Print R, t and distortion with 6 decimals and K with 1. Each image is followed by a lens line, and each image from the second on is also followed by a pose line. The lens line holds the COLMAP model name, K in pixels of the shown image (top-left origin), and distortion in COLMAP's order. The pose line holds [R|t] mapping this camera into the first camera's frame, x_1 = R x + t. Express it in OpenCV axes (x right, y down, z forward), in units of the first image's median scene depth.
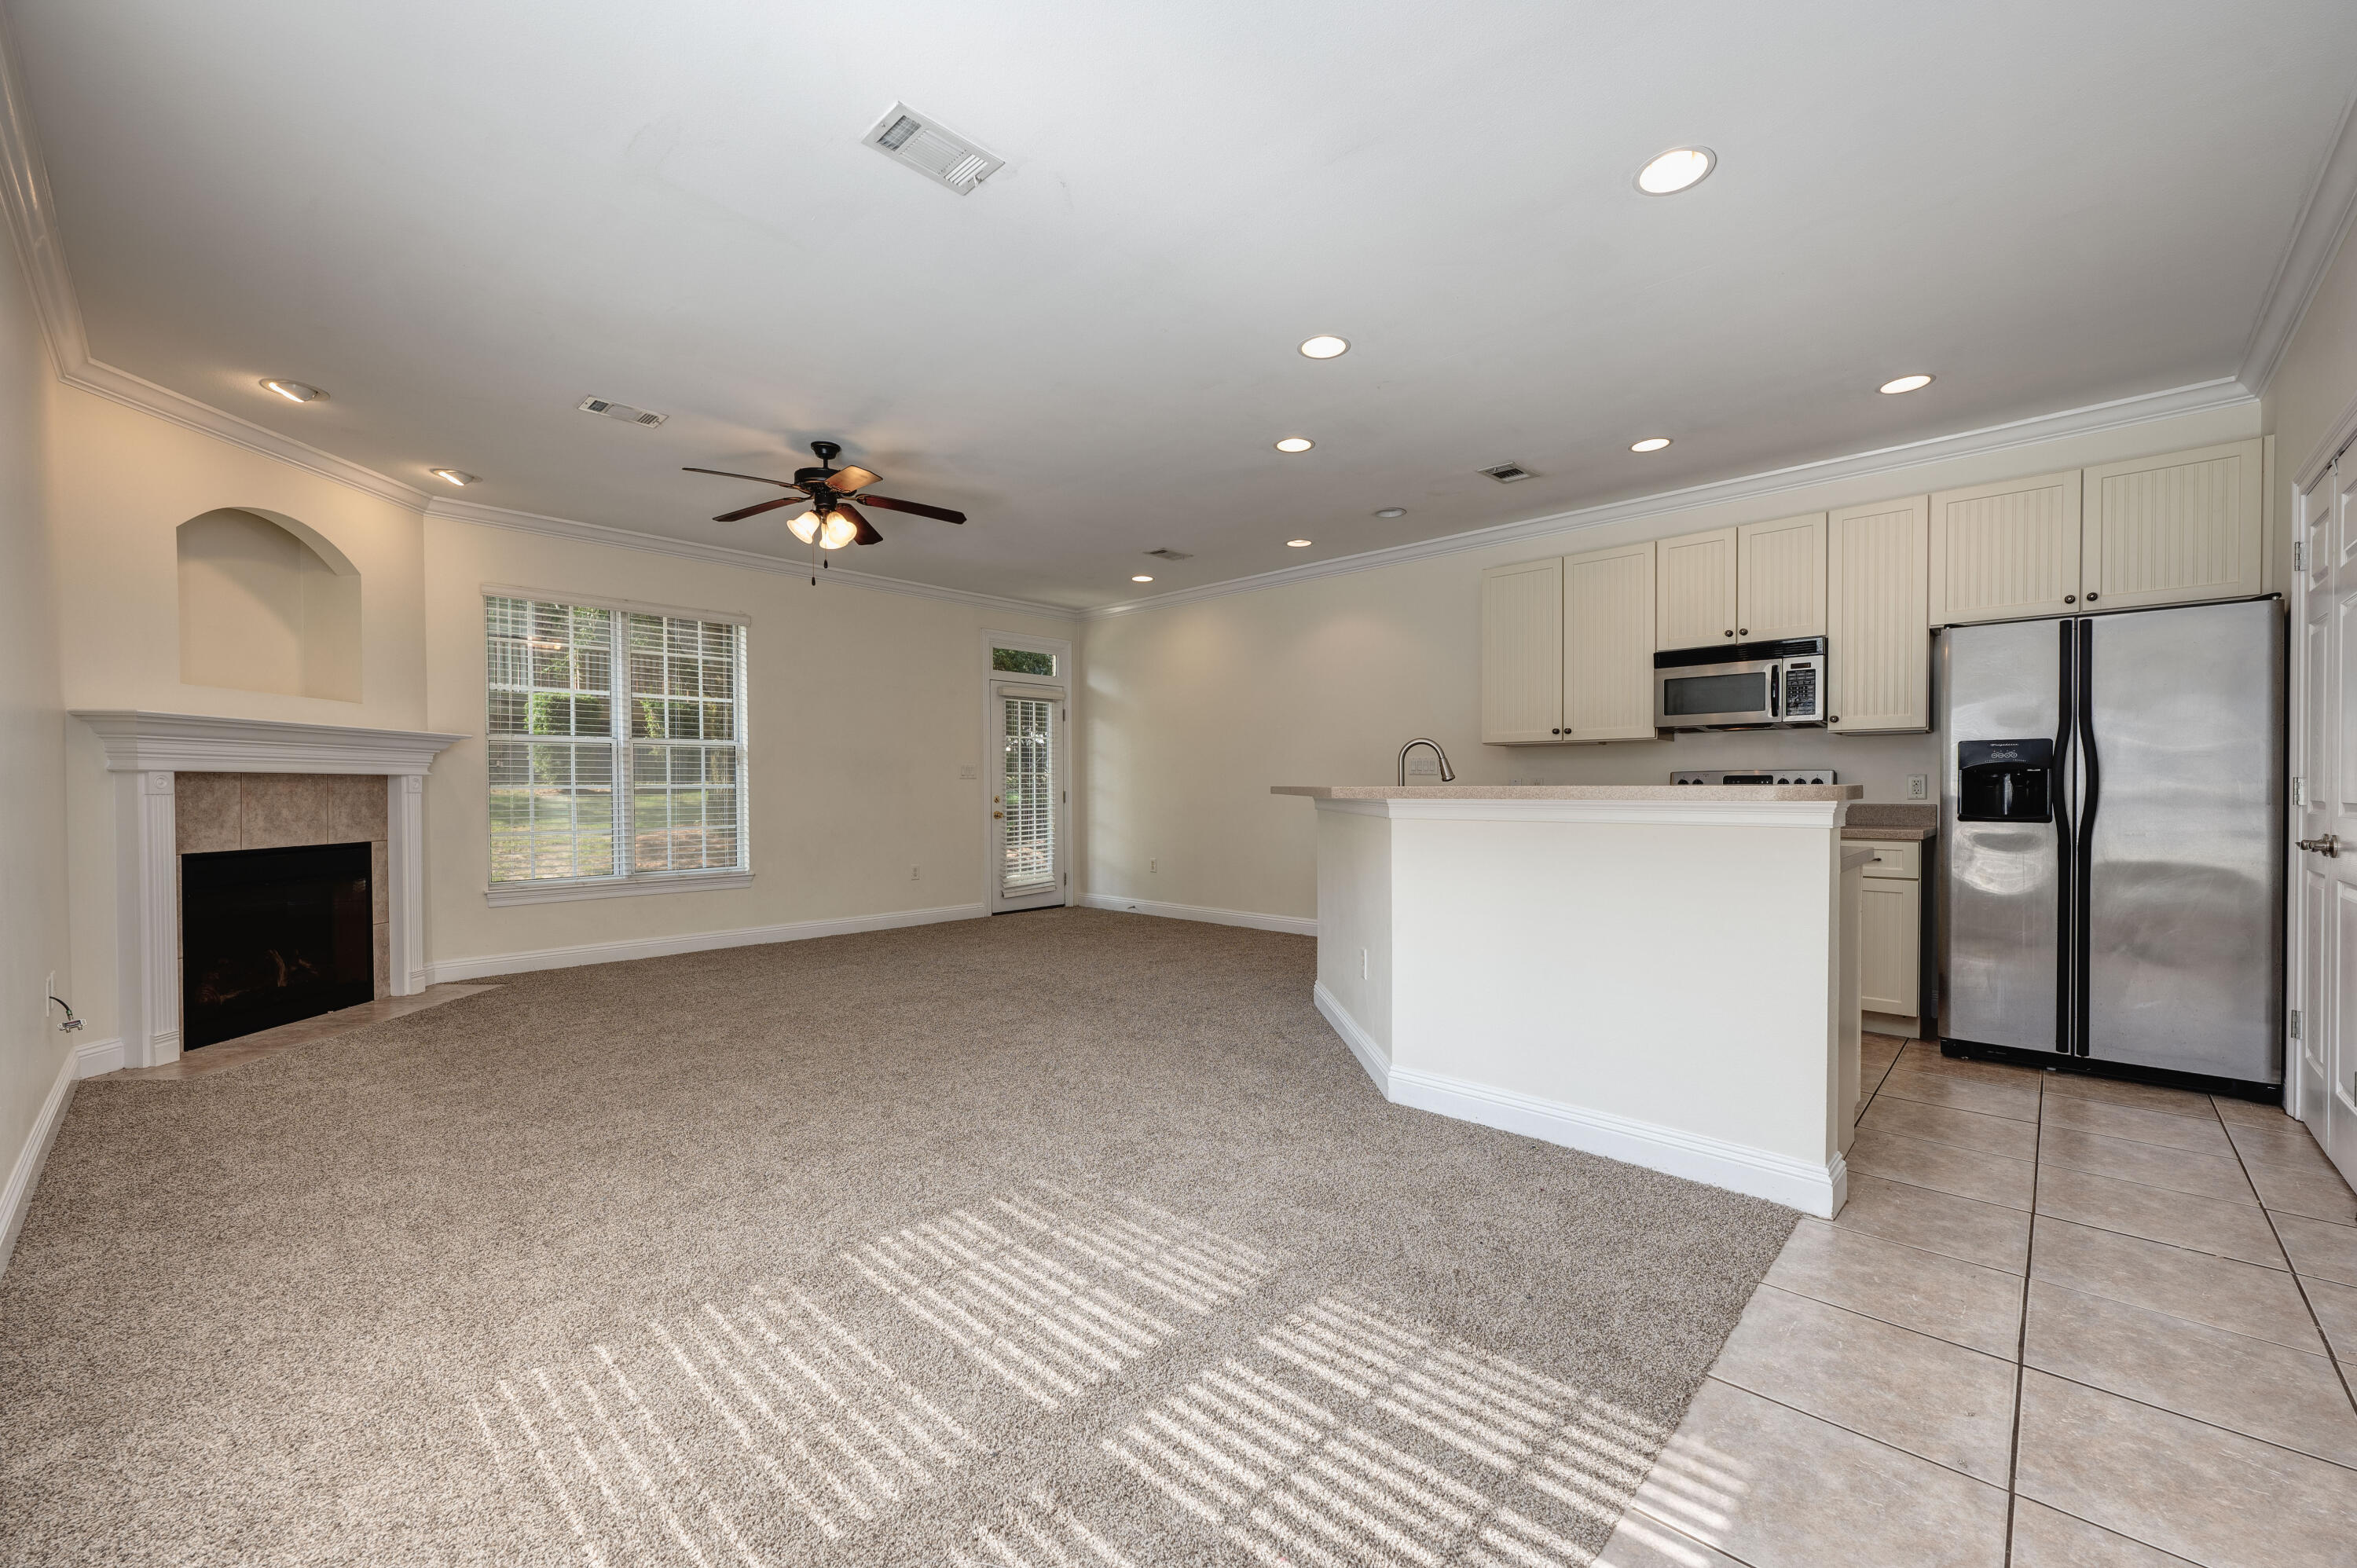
lens RADIAL K [[931.0, 0, 1185.0], [0, 931.0, 799.2], [0, 0, 1]] dist [-0.000500, -0.000236]
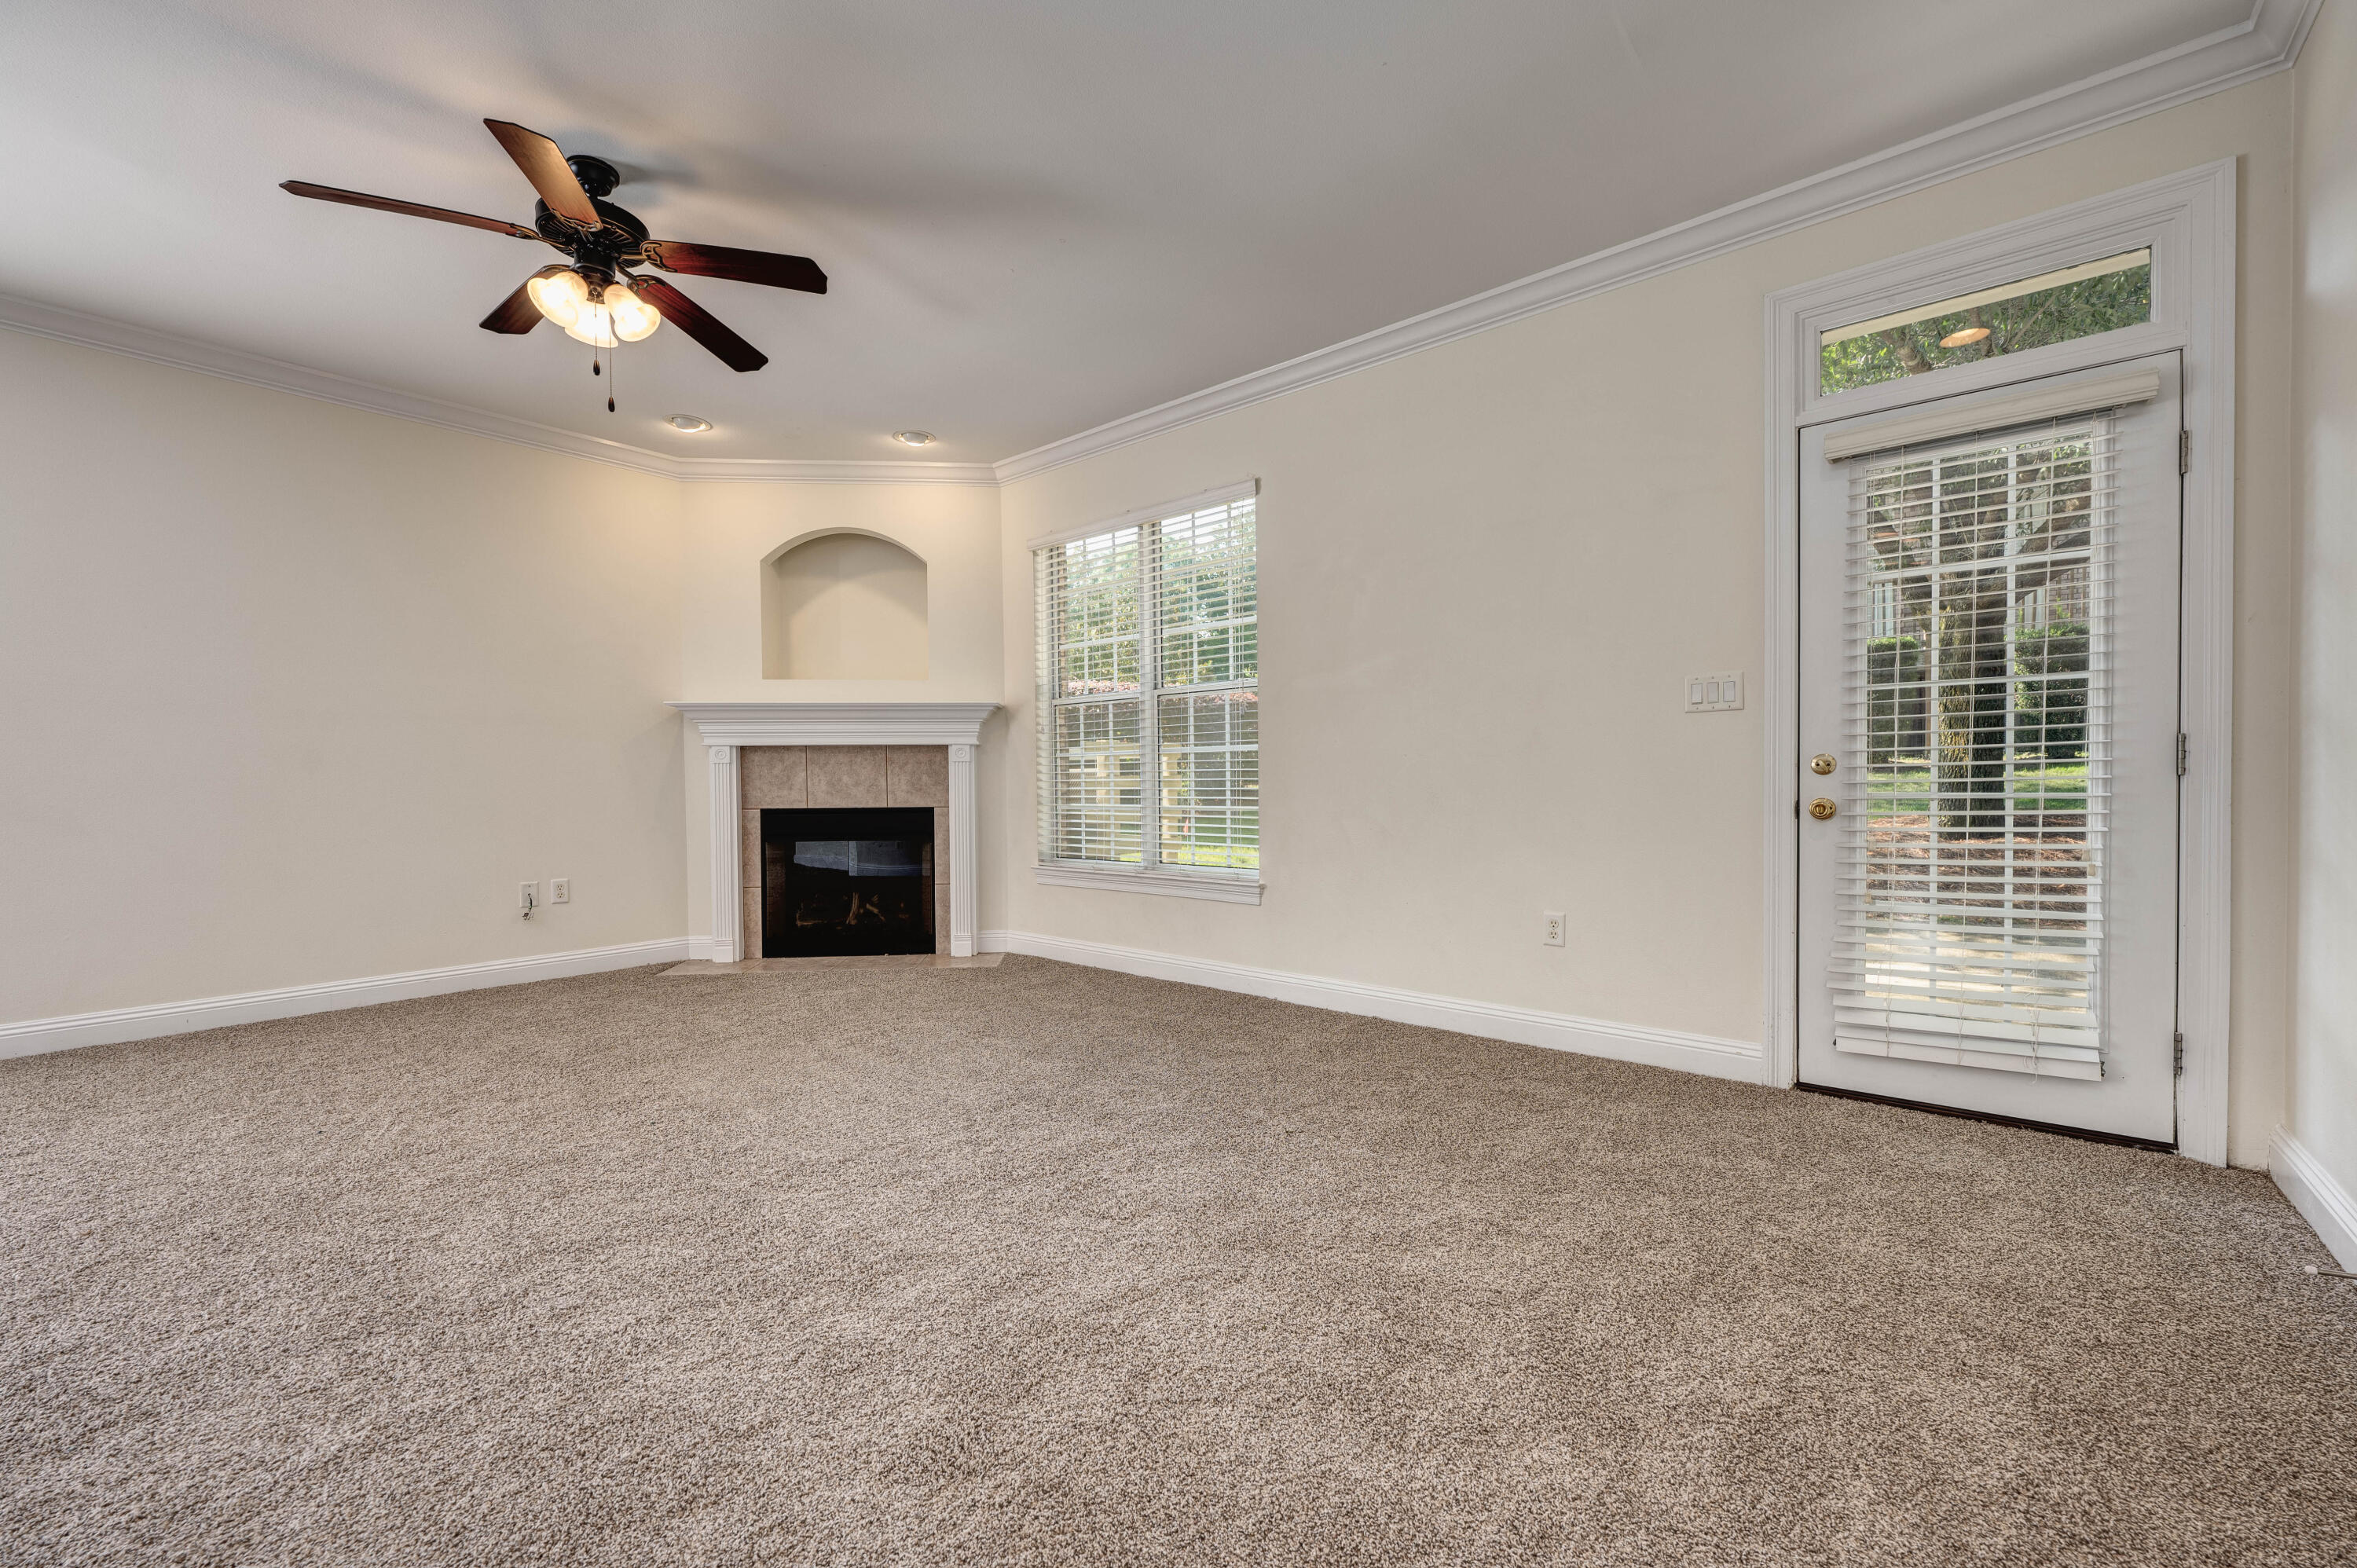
lens RADIAL K [[931.0, 0, 1178.5], [0, 931.0, 794.8], [0, 0, 1]] dist [-0.000500, -0.000236]
pose [[0.053465, 0.018663, -0.998395, 0.237039], [-0.003831, 0.999822, 0.018485, 0.010838], [0.998562, 0.002837, 0.053526, 1.310123]]
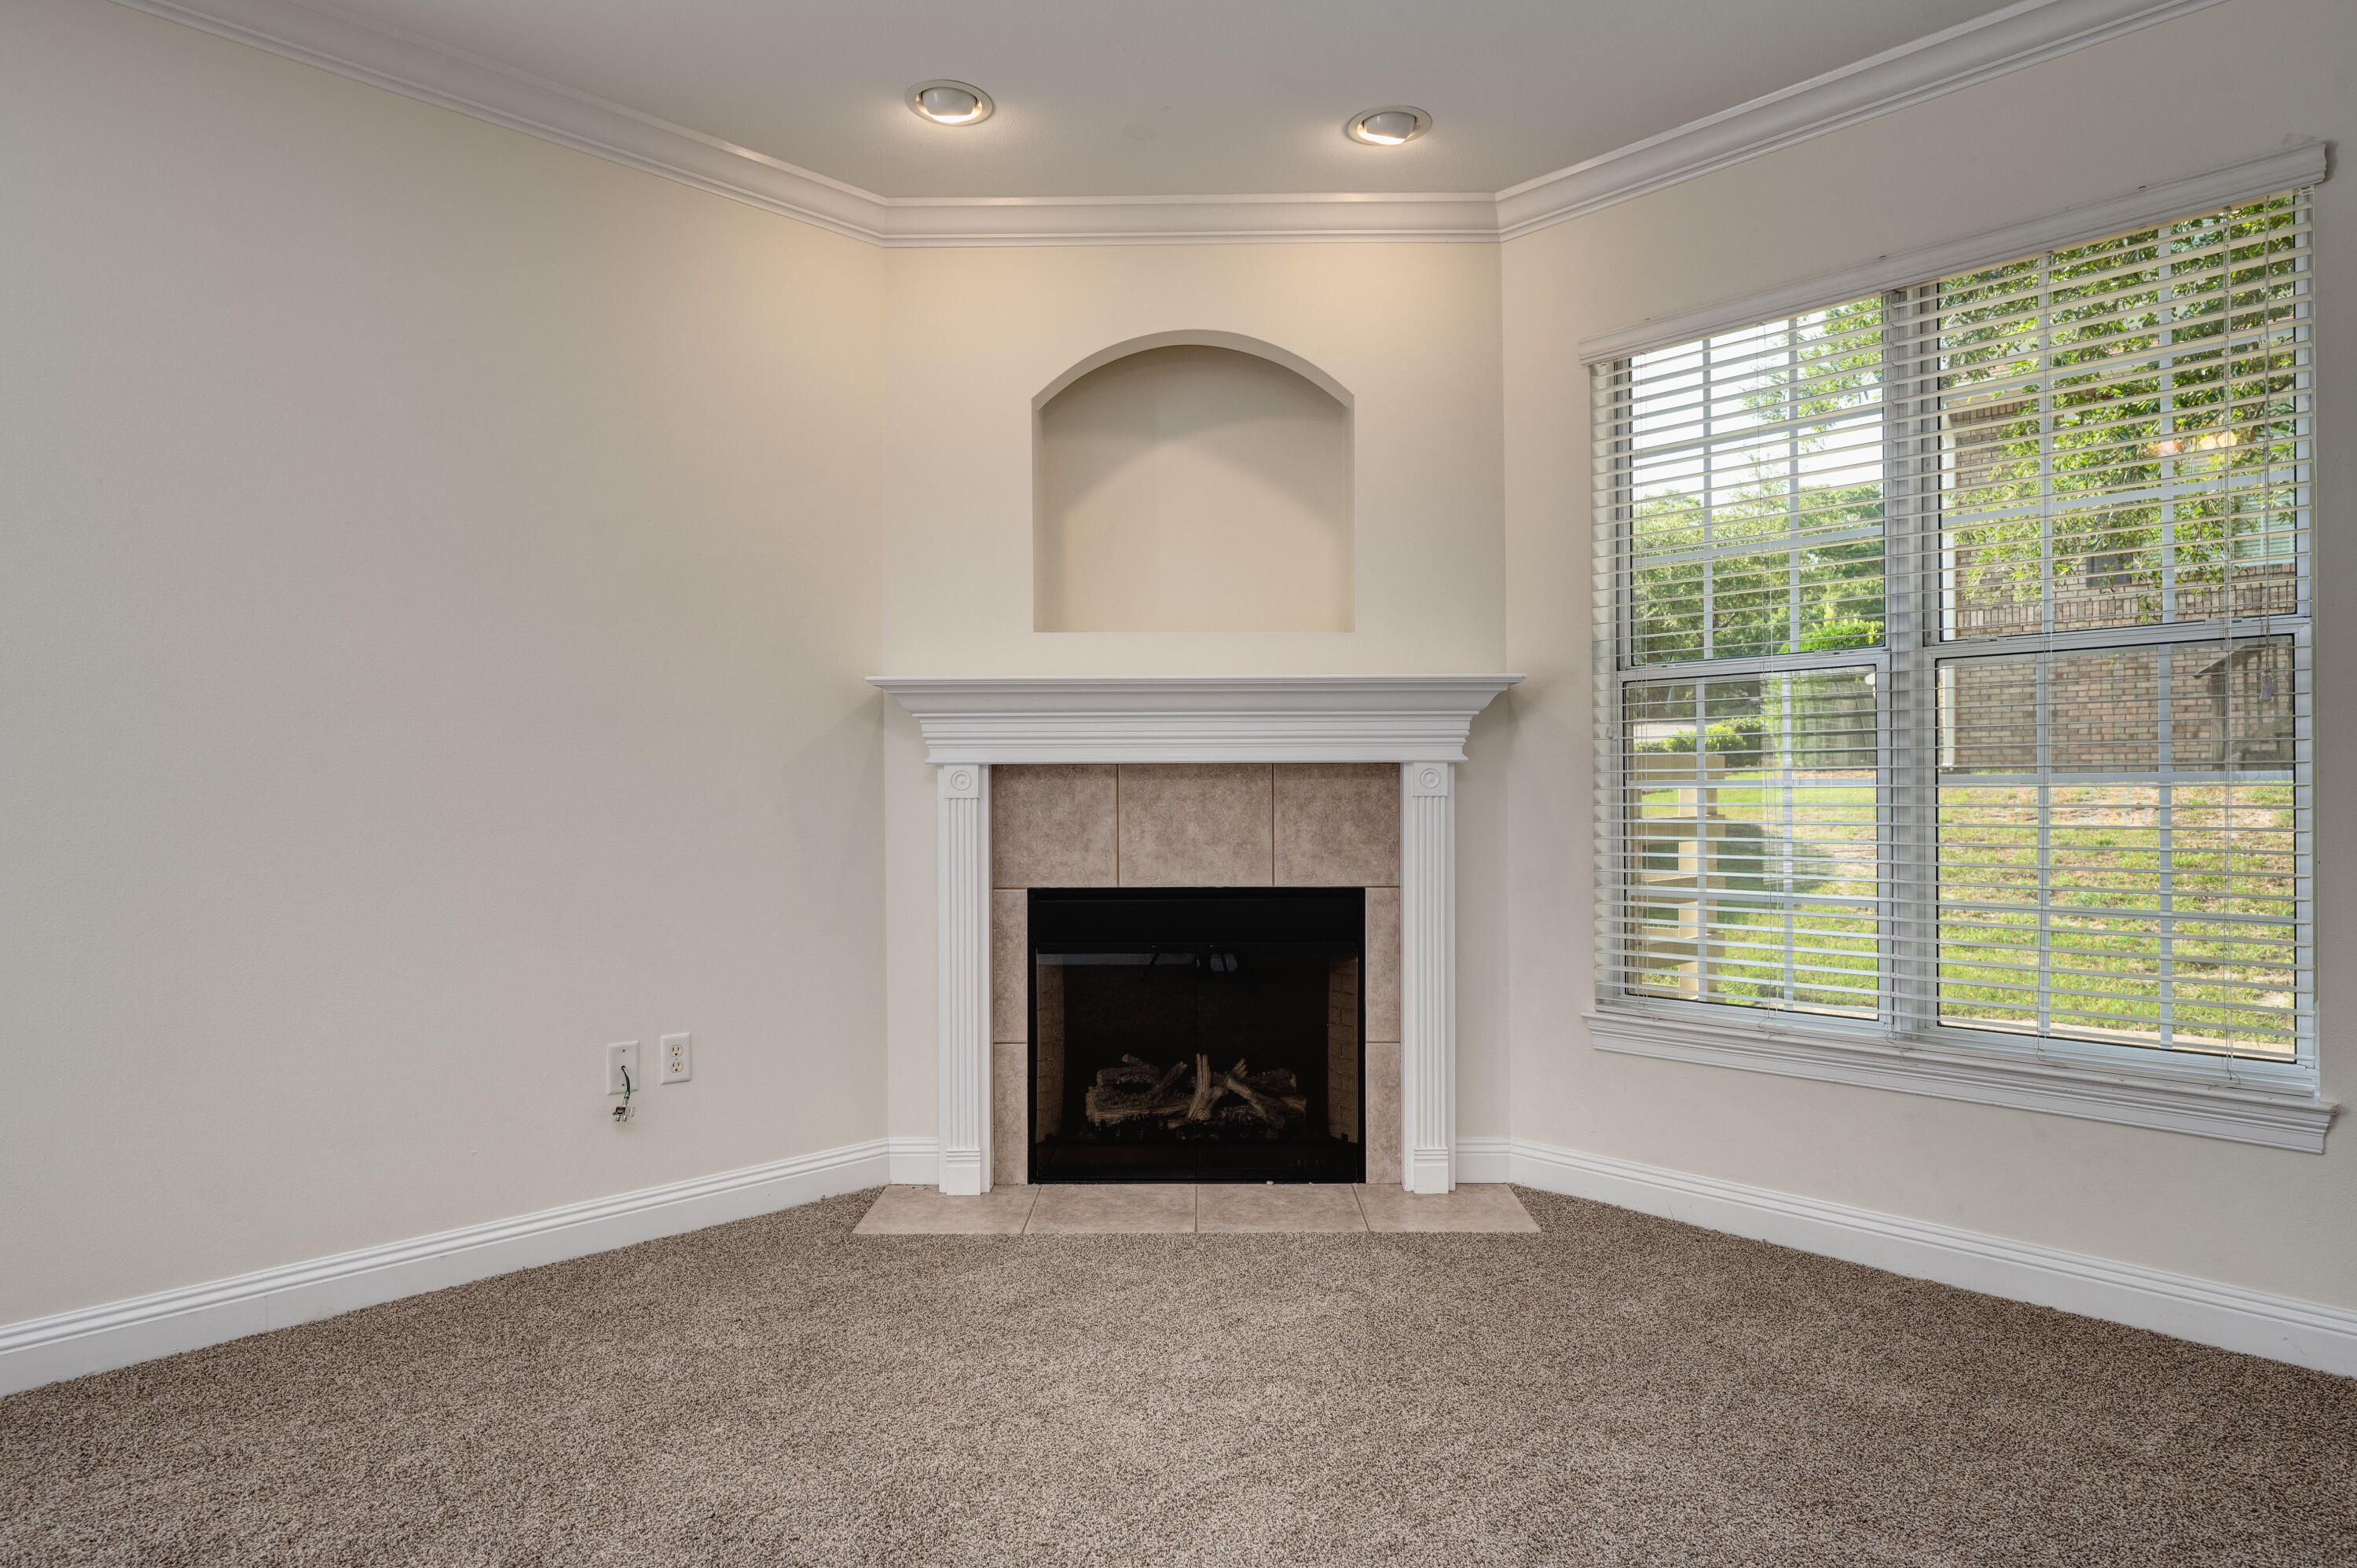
lens RADIAL K [[1320.3, 0, 1169.1], [0, 1320.3, 795.1], [0, 0, 1]] dist [-0.005818, 0.001720]
pose [[-0.036850, 0.004360, -0.999311, -0.114230], [-0.008625, 0.999952, 0.004681, -0.011186], [0.999284, 0.008792, -0.036811, 0.977054]]
